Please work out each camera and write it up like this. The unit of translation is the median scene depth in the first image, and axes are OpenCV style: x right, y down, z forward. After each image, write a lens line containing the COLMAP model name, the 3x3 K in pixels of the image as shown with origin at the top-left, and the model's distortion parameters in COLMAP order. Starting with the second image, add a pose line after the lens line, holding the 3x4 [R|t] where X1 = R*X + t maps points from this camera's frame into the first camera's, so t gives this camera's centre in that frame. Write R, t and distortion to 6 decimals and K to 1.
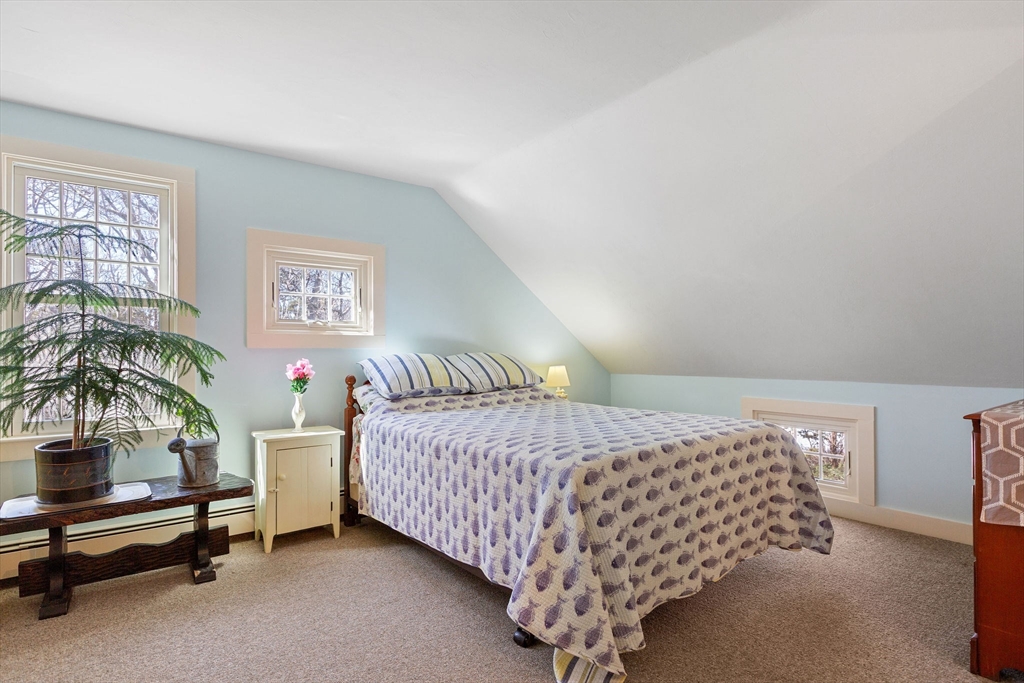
lens RADIAL K [[542.2, 0, 513.3], [0, 542.2, 343.2], [0, 0, 1]] dist [-0.012331, -0.000467]
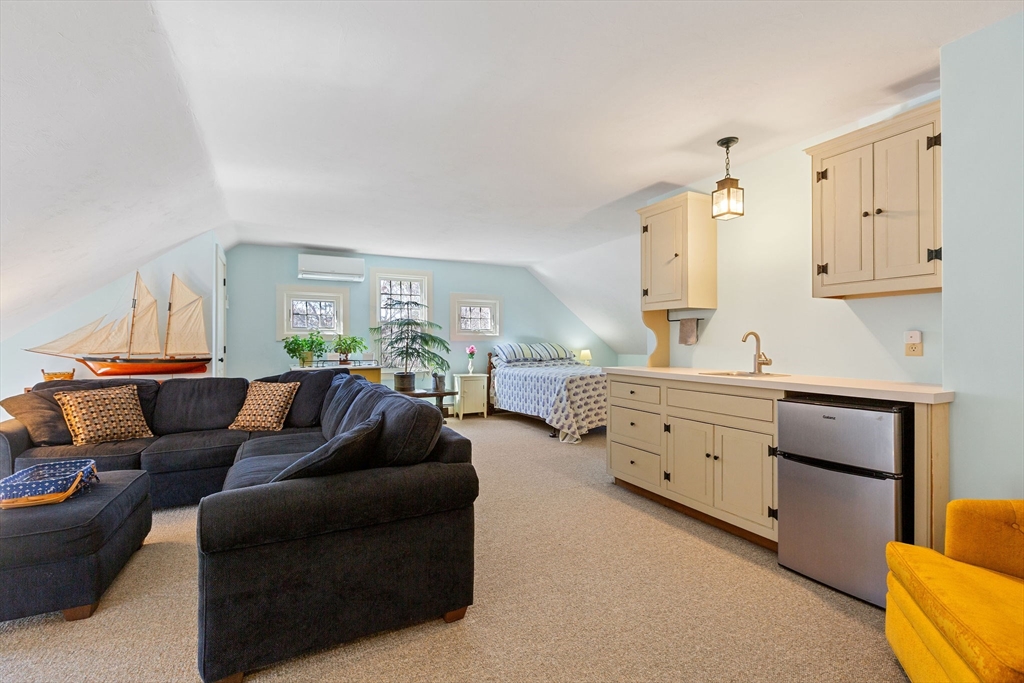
lens RADIAL K [[458.7, 0, 510.6], [0, 458.7, 344.6], [0, 0, 1]] dist [-0.001042, 0.000591]
pose [[0.983209, 0.002596, -0.182466, 0.214638], [0.000895, 0.999818, 0.019048, -0.017652], [0.182482, -0.018891, 0.983028, -1.330366]]
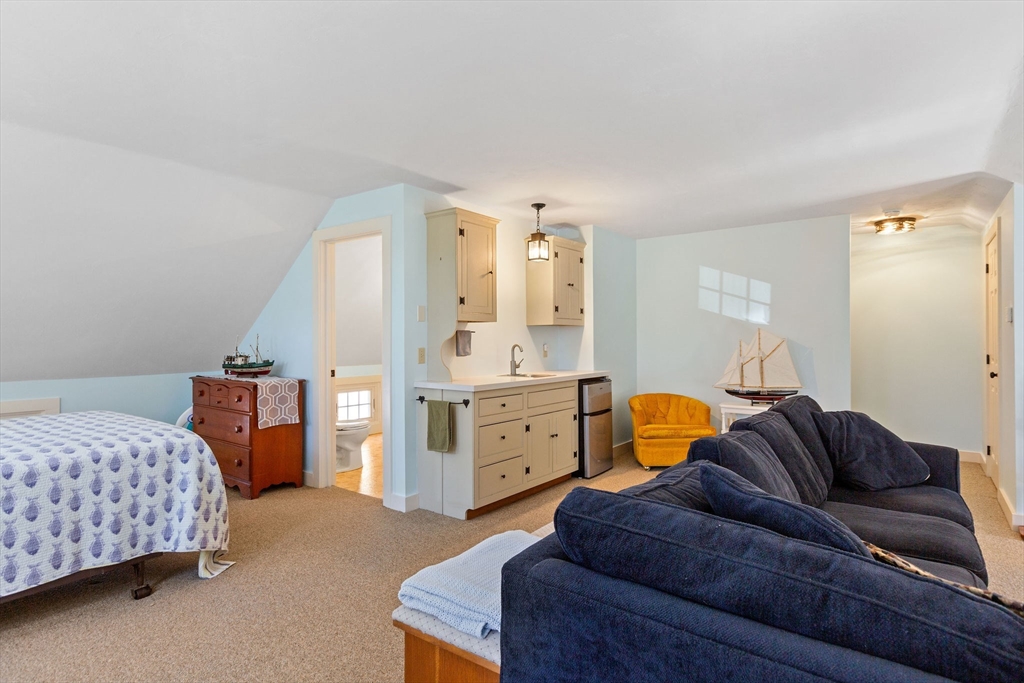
lens RADIAL K [[542.2, 0, 518.9], [0, 542.2, 338.3], [0, 0, 1]] dist [-0.012331, -0.000467]
pose [[-0.277838, 0.003740, 0.960621, -1.183272], [-0.010355, 0.999923, -0.006888, -0.034801], [-0.960572, -0.011861, -0.277778, 0.432059]]
